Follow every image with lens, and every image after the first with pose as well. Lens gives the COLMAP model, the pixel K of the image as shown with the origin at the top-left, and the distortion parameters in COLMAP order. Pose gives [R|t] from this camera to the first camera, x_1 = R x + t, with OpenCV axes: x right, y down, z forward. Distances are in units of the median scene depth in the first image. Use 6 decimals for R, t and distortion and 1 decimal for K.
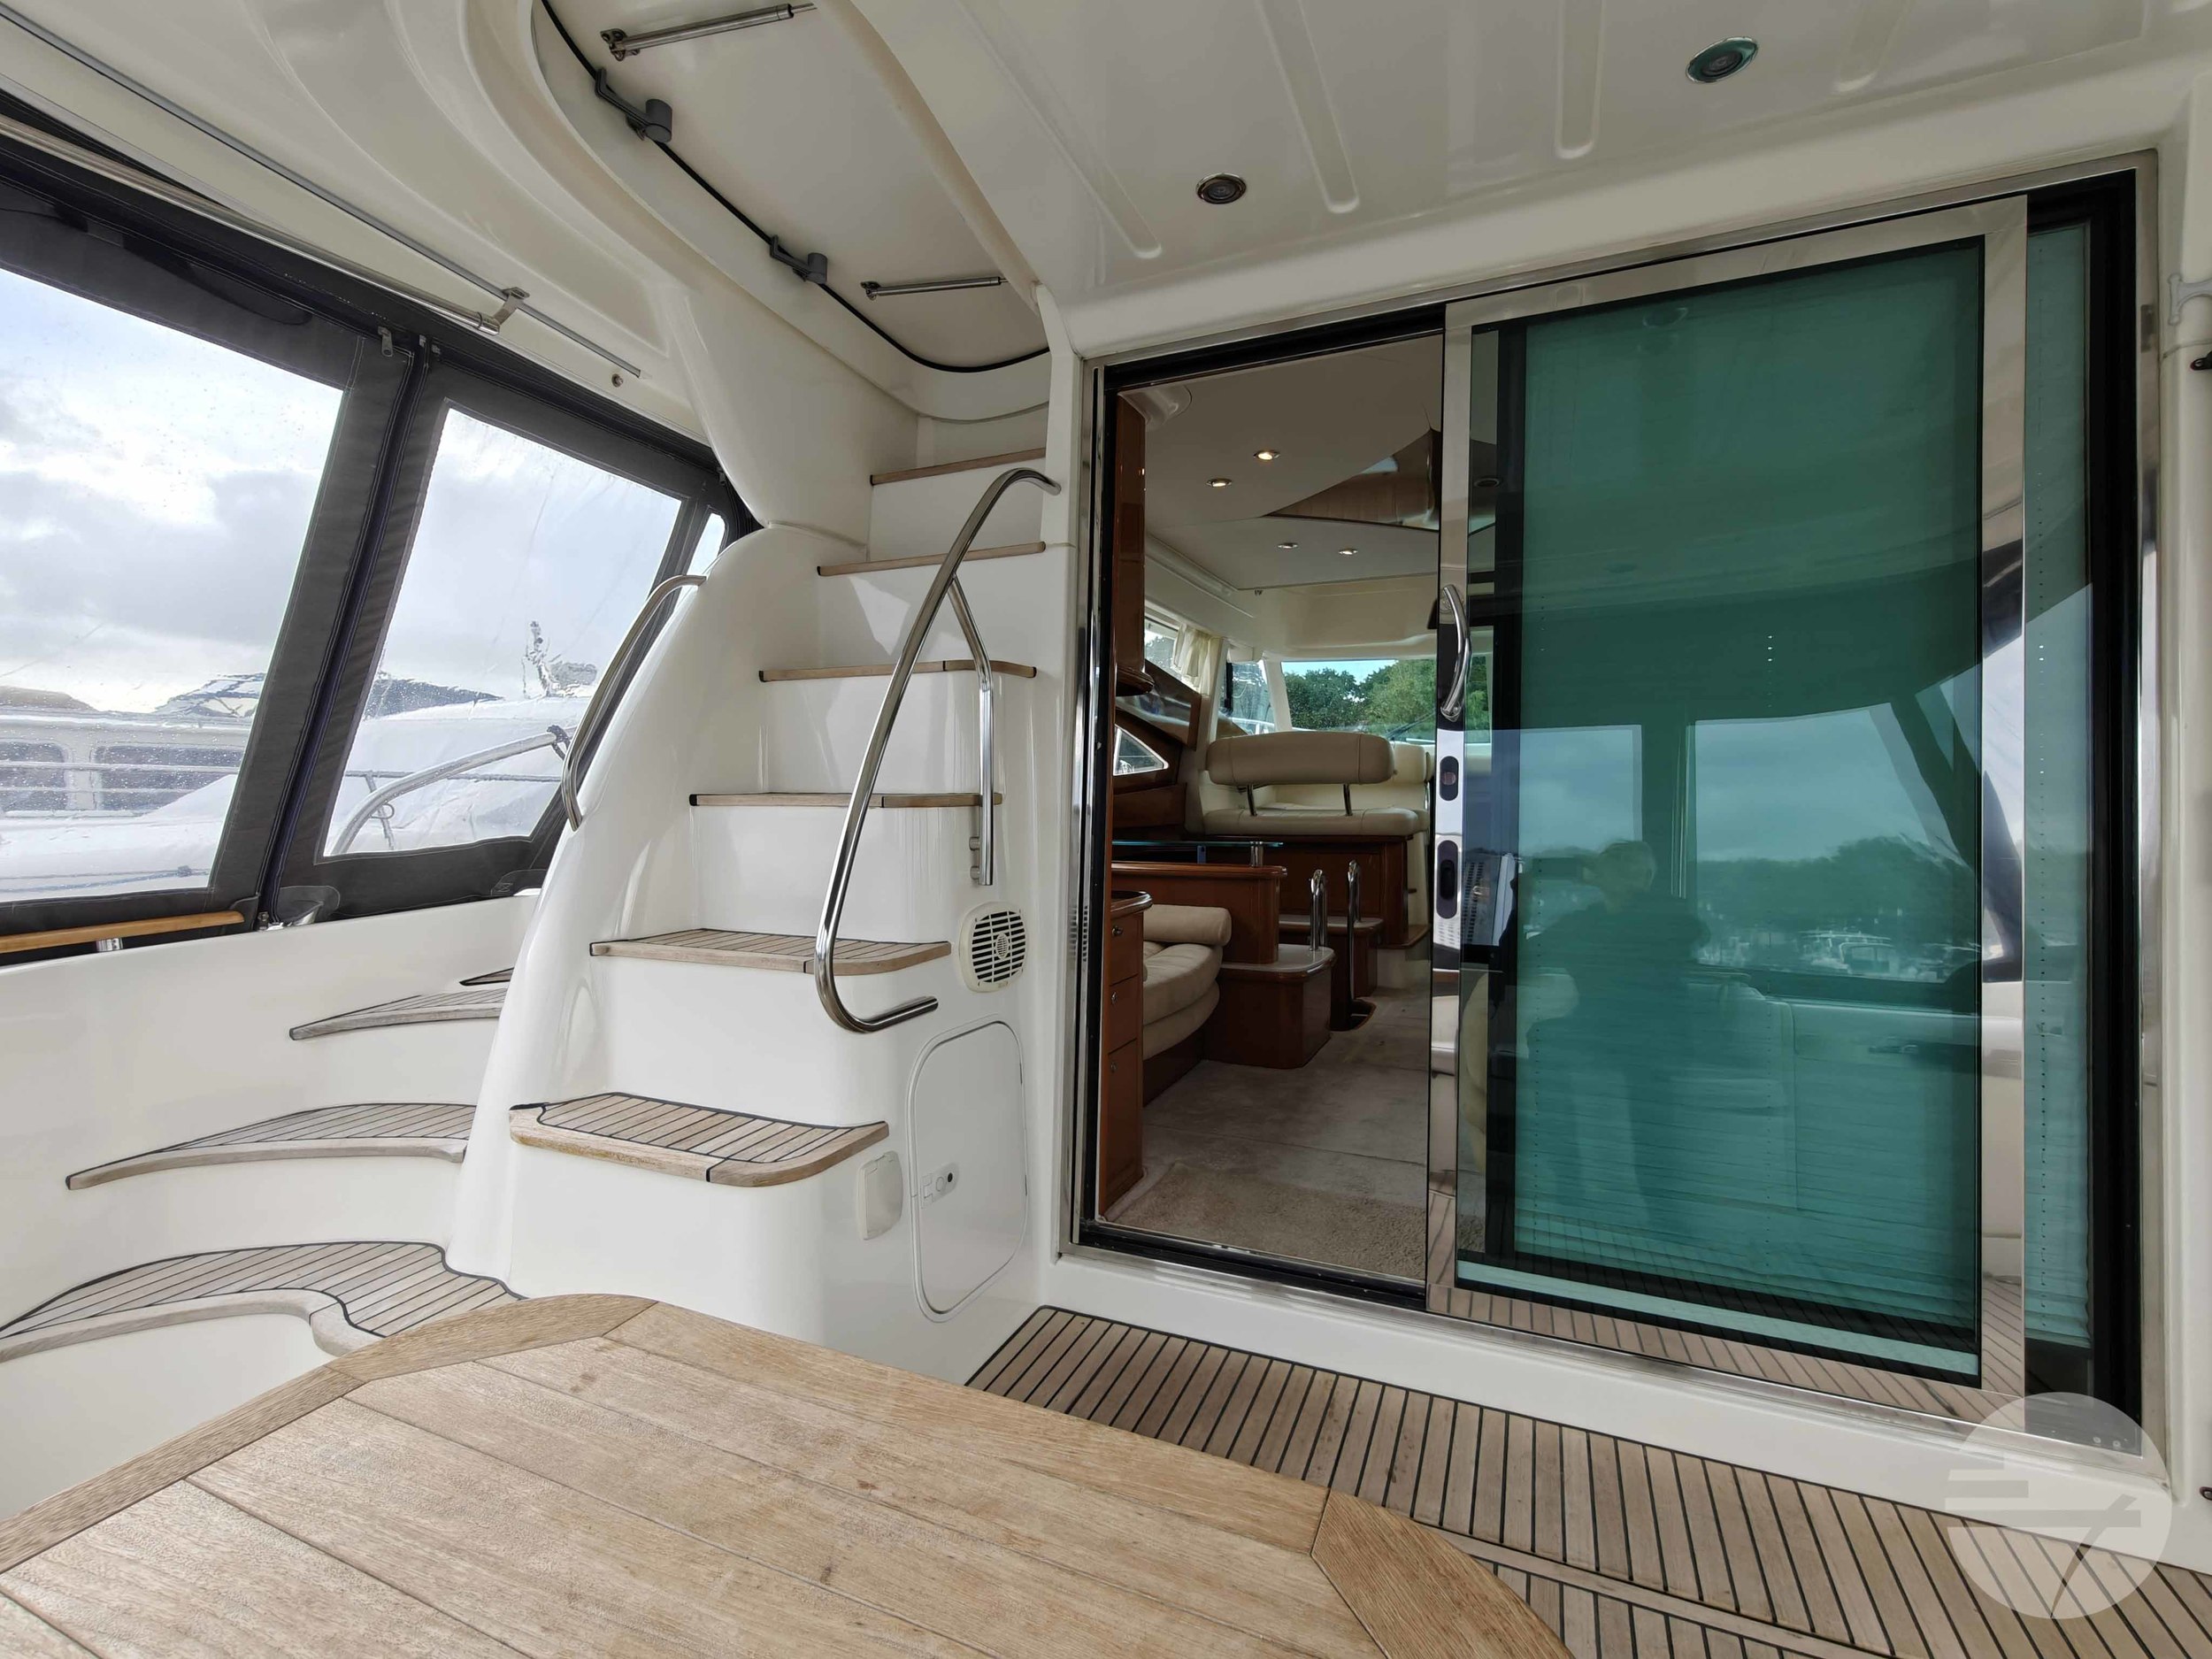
lens RADIAL K [[991.7, 0, 1104.0], [0, 991.7, 825.9], [0, 0, 1]] dist [0.000479, 0.000547]
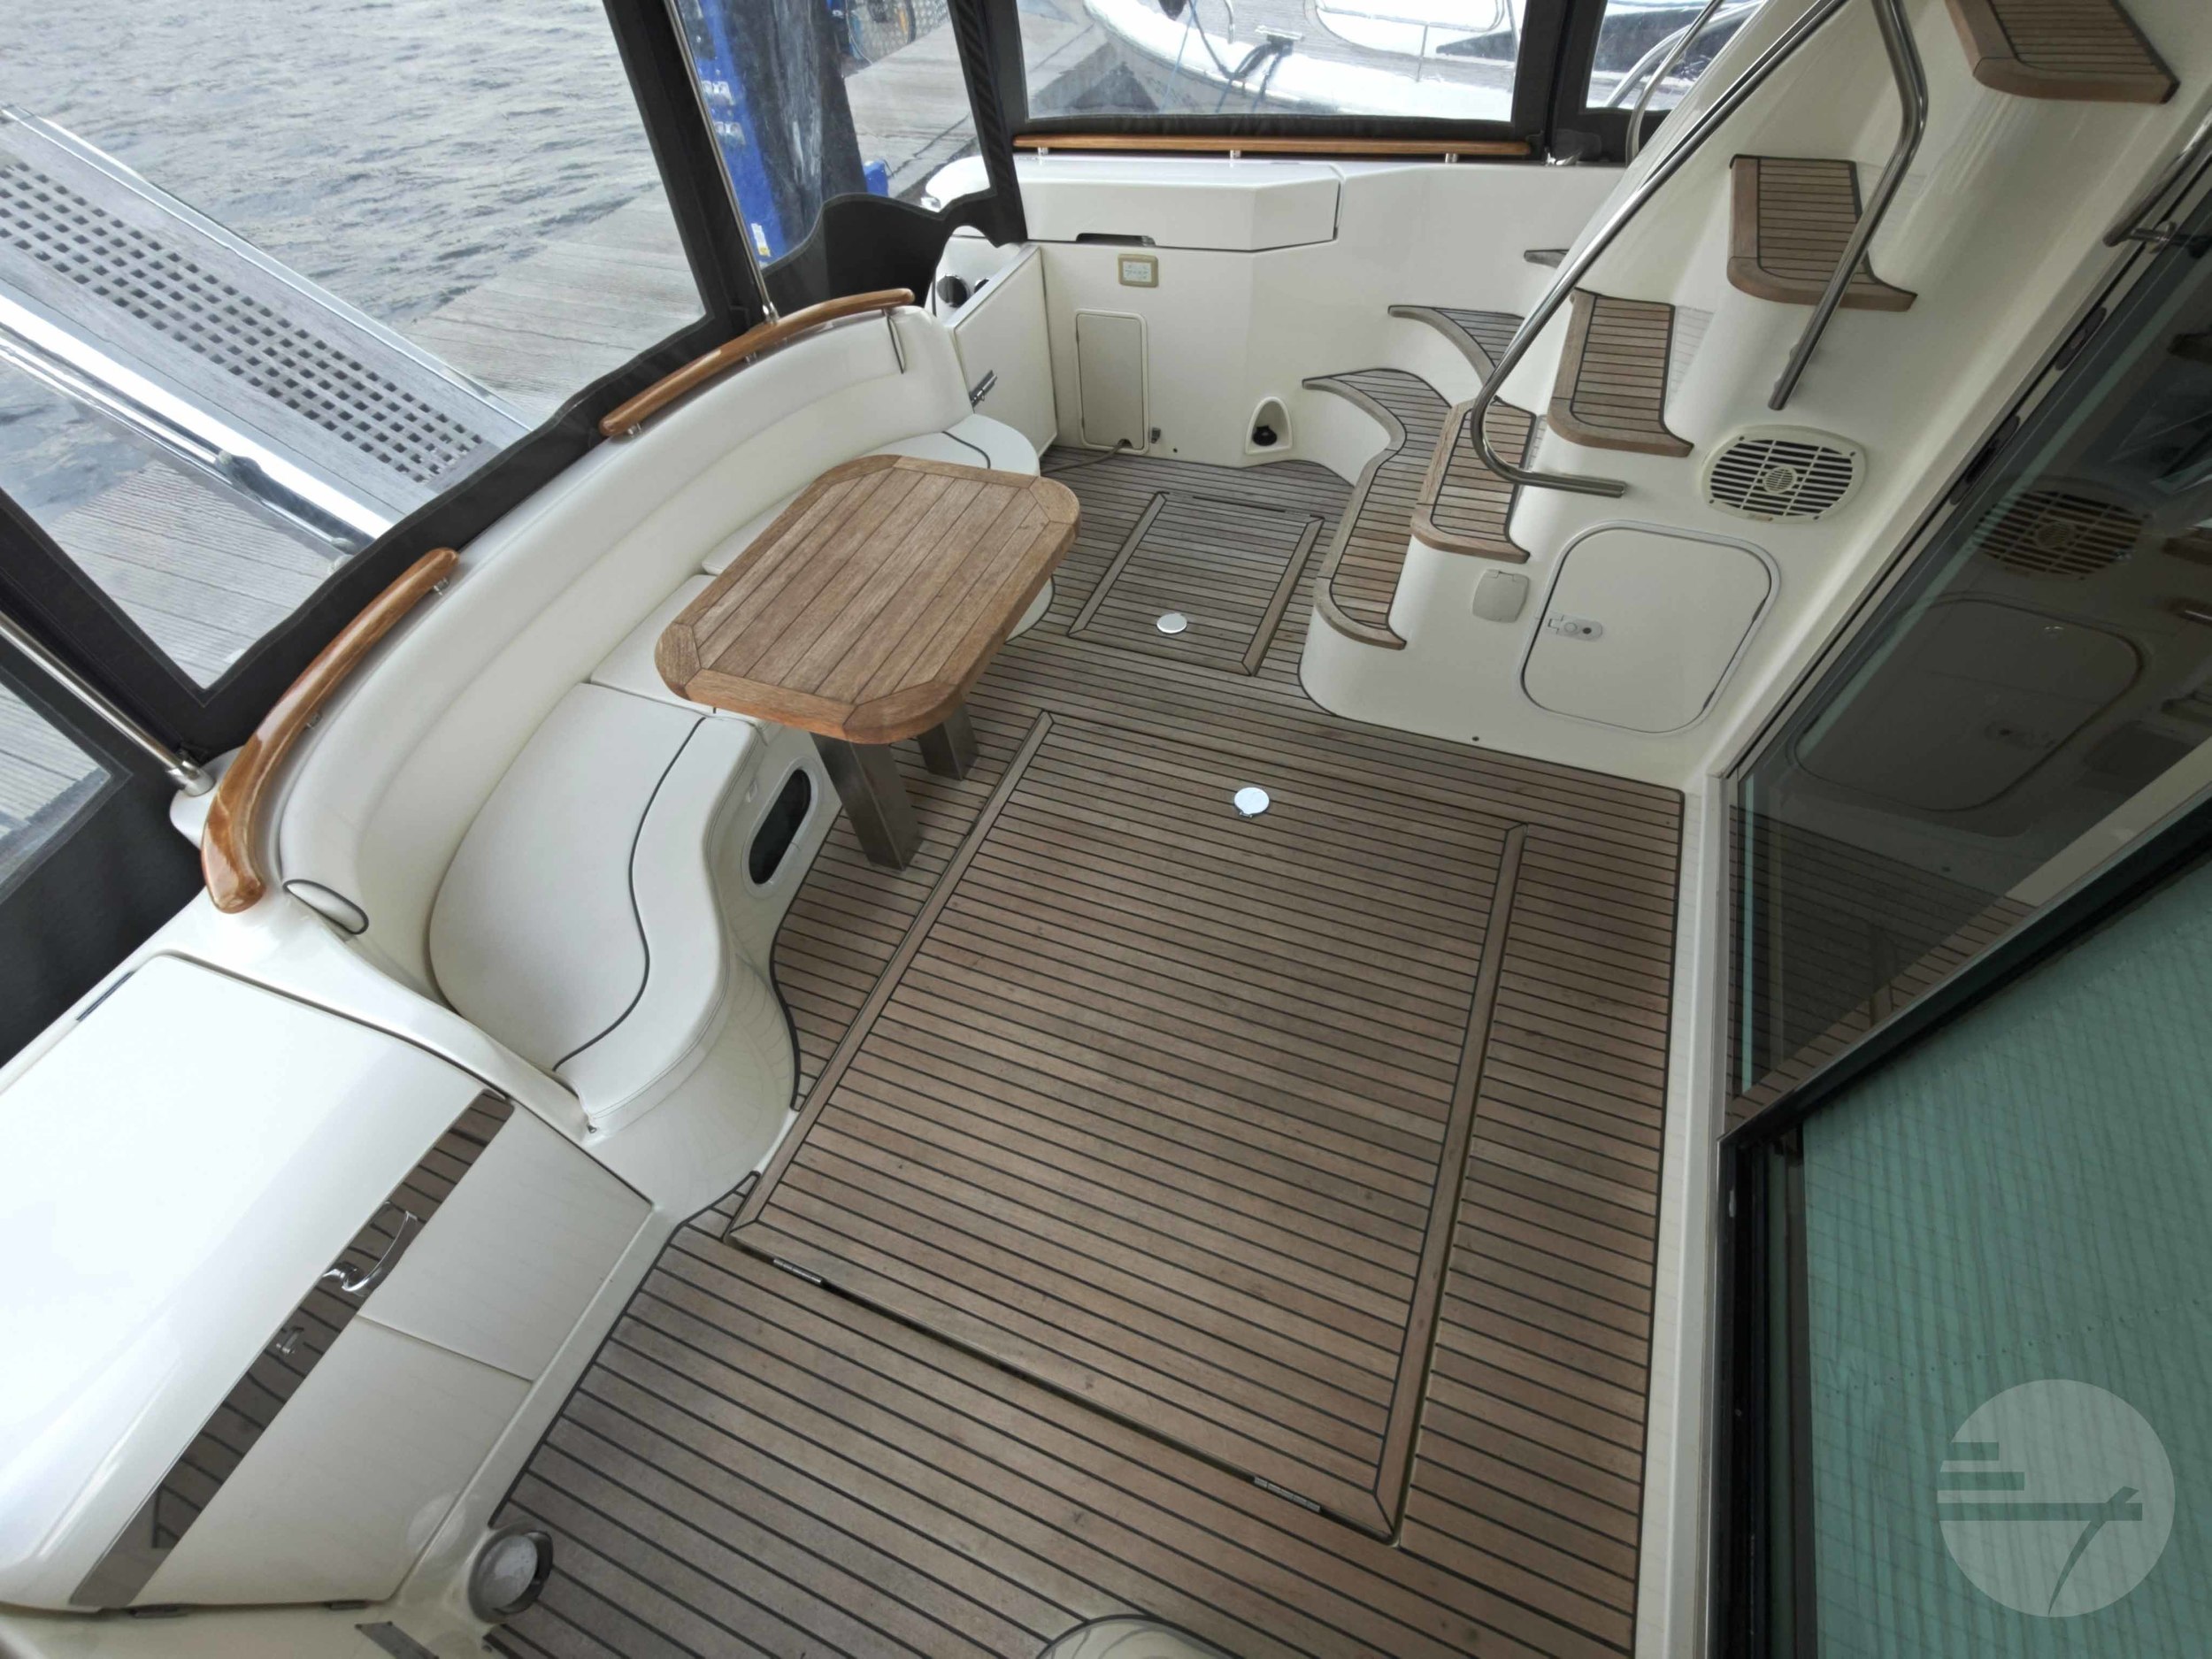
lens RADIAL K [[990.3, 0, 1109.9], [0, 990.3, 824.9], [0, 0, 1]] dist [0.000339, -0.000070]
pose [[0.028428, 0.777301, -0.628487, 0.660939], [0.026713, 0.627926, 0.777815, -0.382573], [0.999239, -0.038901, -0.002914, 0.372801]]
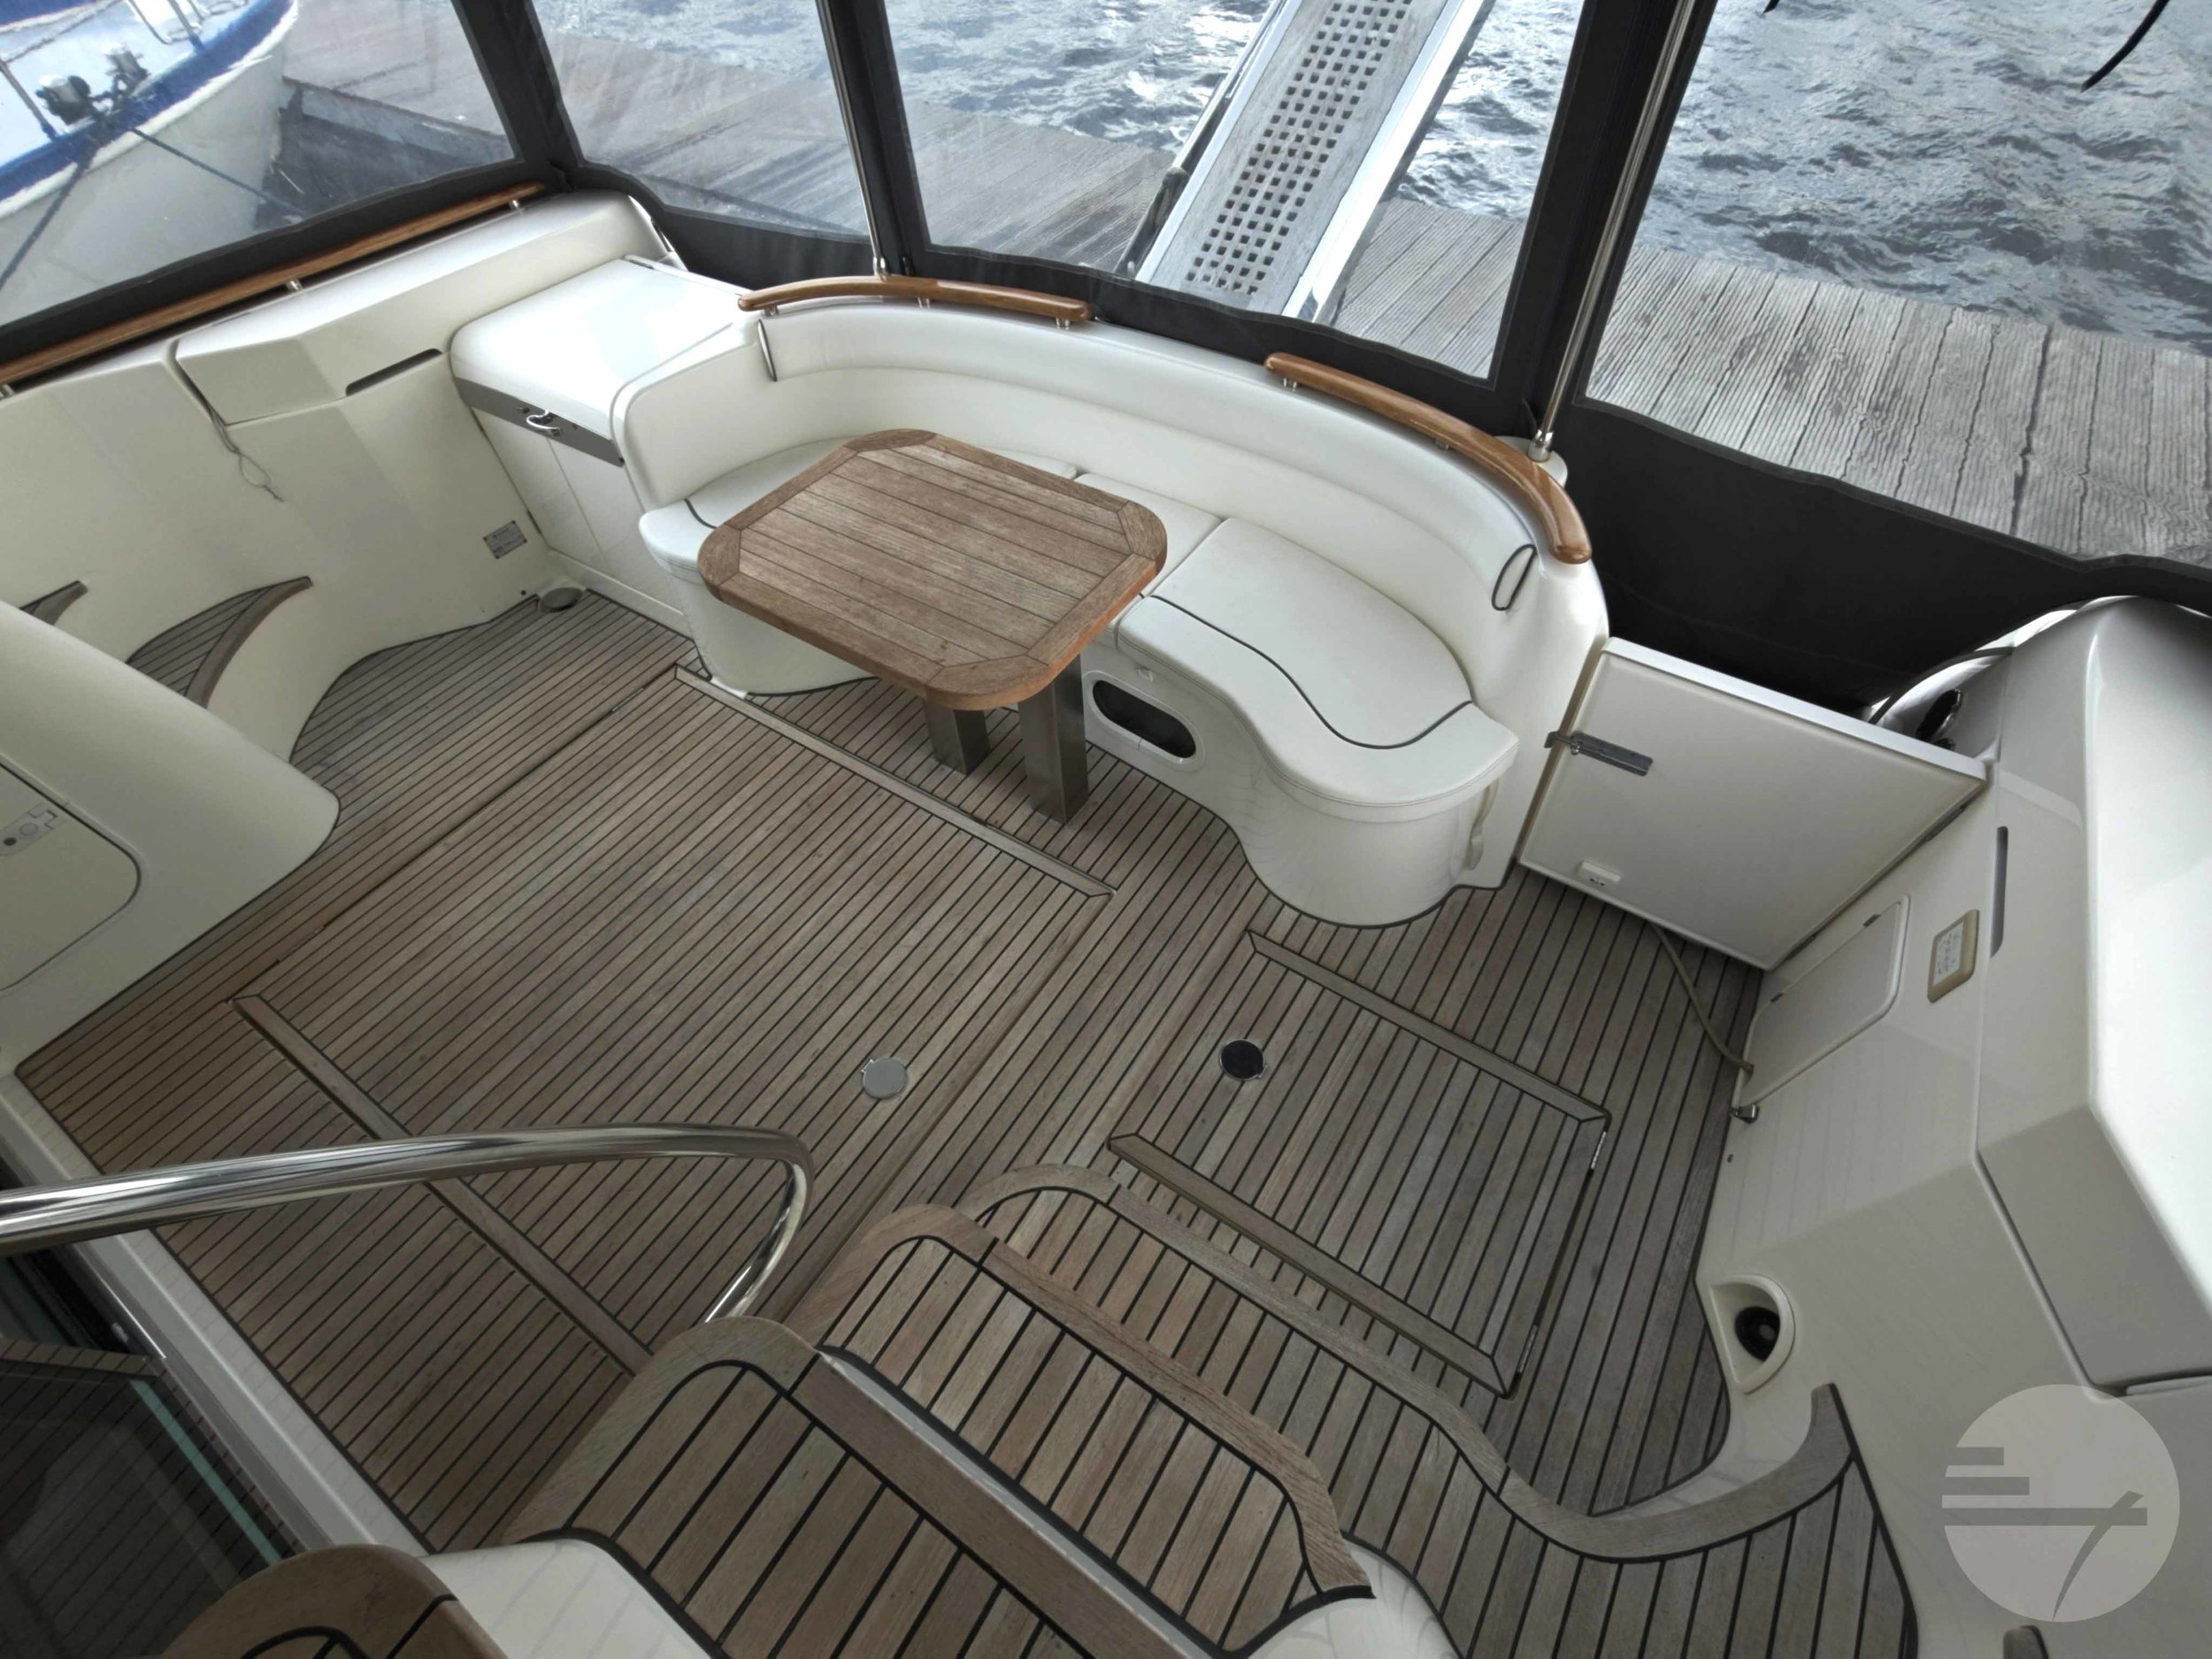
lens RADIAL K [[980.9, 0, 1109.9], [0, 980.9, 827.0], [0, 0, 1]] dist [0.000336, 0.000275]
pose [[-0.985459, -0.104968, 0.133613, -0.407767], [0.047320, 0.585700, 0.809145, -0.378075], [-0.163192, 0.803702, -0.572217, 0.849205]]
